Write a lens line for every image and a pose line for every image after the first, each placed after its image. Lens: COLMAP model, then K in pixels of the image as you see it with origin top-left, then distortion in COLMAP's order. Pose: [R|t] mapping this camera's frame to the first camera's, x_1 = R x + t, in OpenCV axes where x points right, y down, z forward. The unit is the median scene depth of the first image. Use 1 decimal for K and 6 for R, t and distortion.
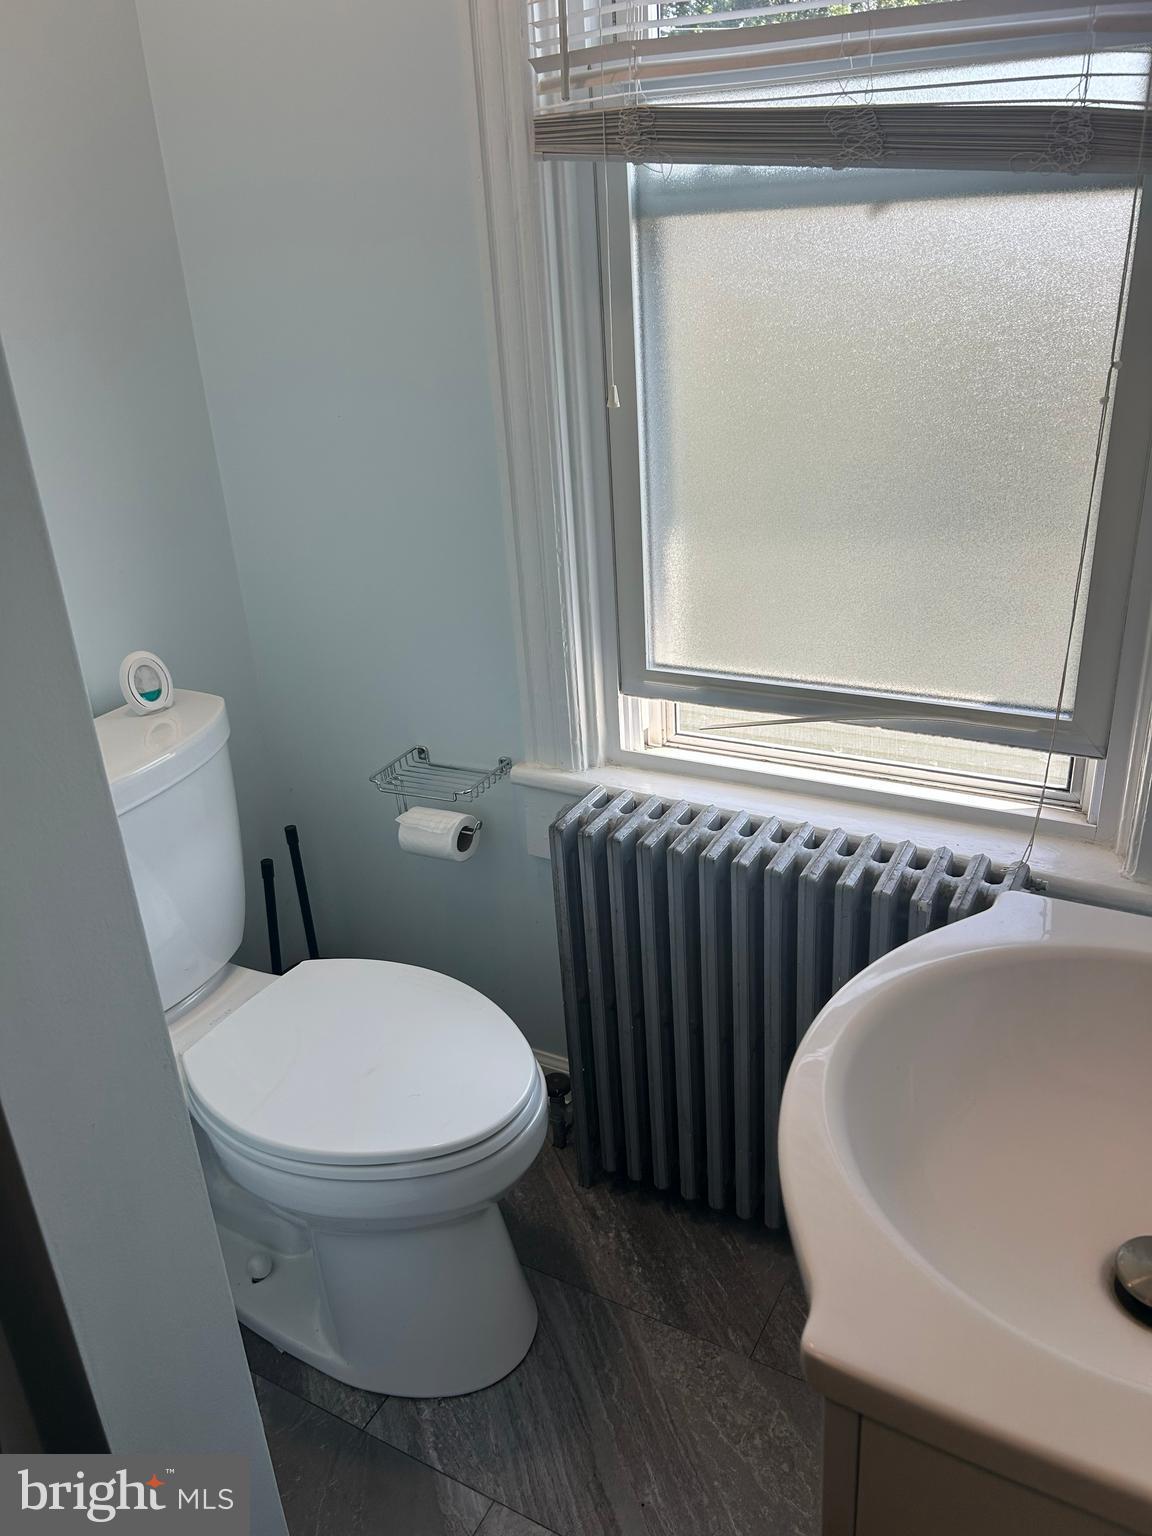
lens RADIAL K [[1171.1, 0, 576.8], [0, 1171.1, 791.5], [0, 0, 1]] dist [0.059016, -0.087802]
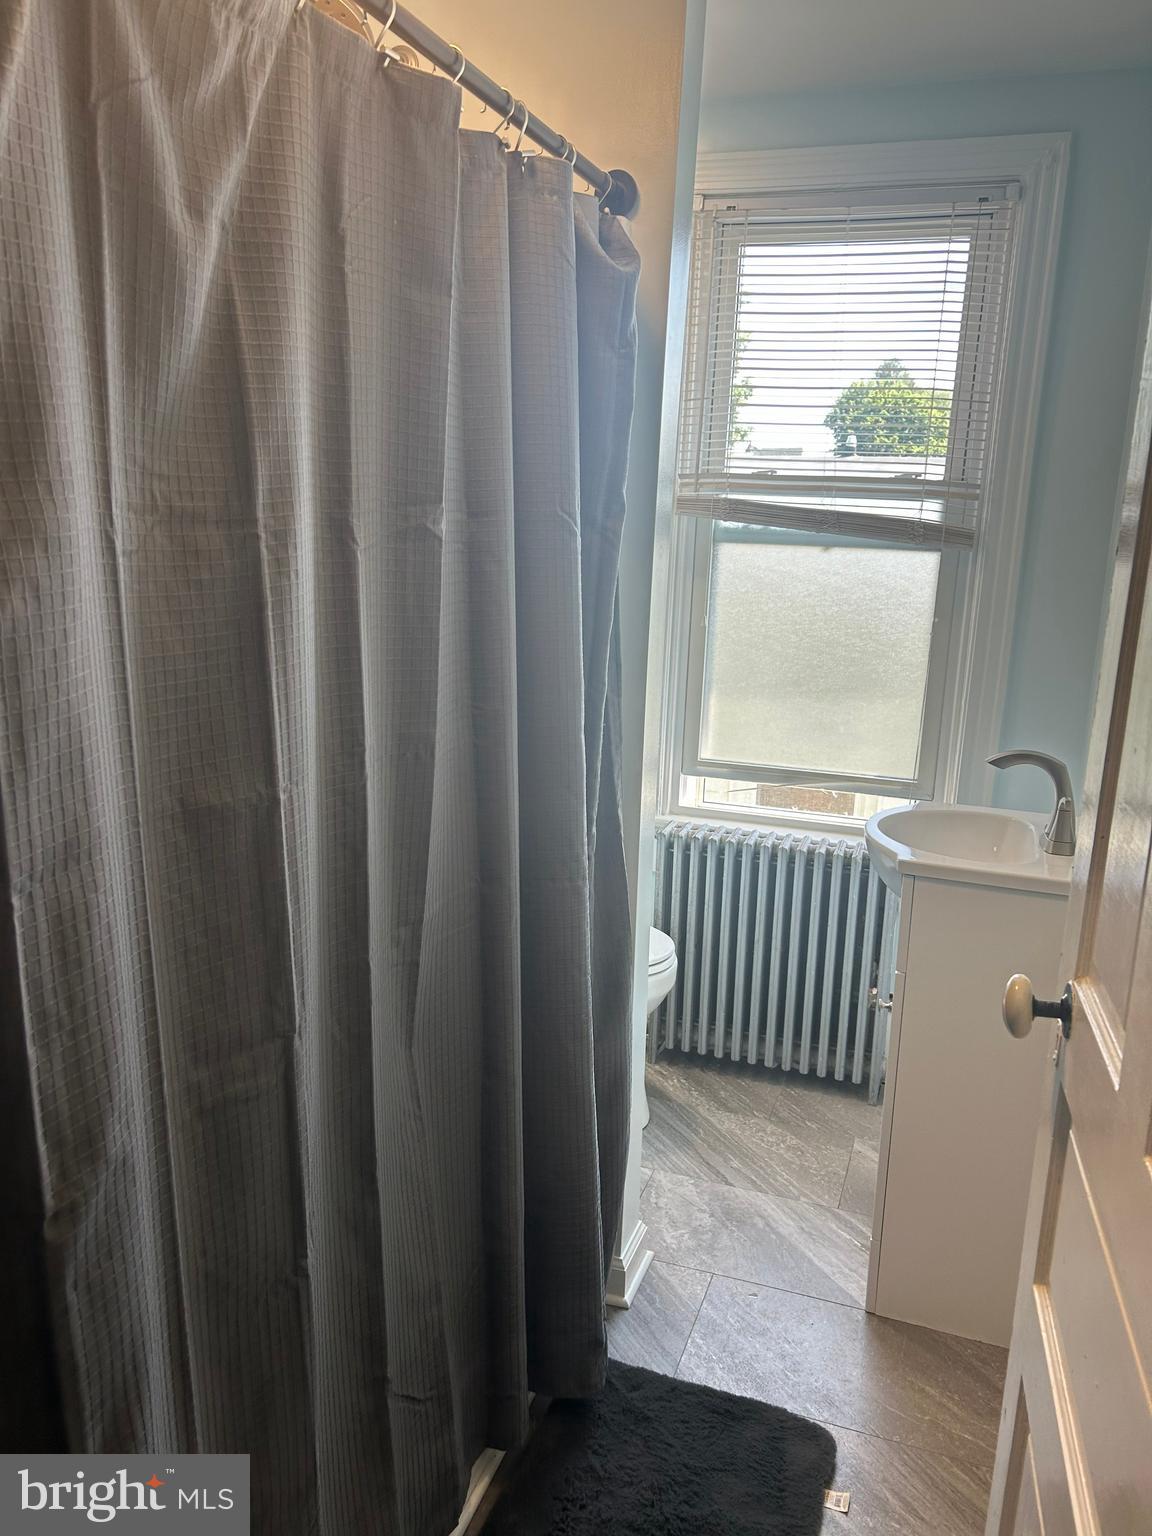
lens RADIAL K [[1171.1, 0, 576.8], [0, 1171.1, 791.5], [0, 0, 1]] dist [0.059016, -0.087802]
pose [[0.979618, 0.052406, 0.193913, -0.534020], [-0.007531, 0.974270, -0.225258, 0.400022], [-0.200729, 0.219206, 0.954807, -0.811853]]
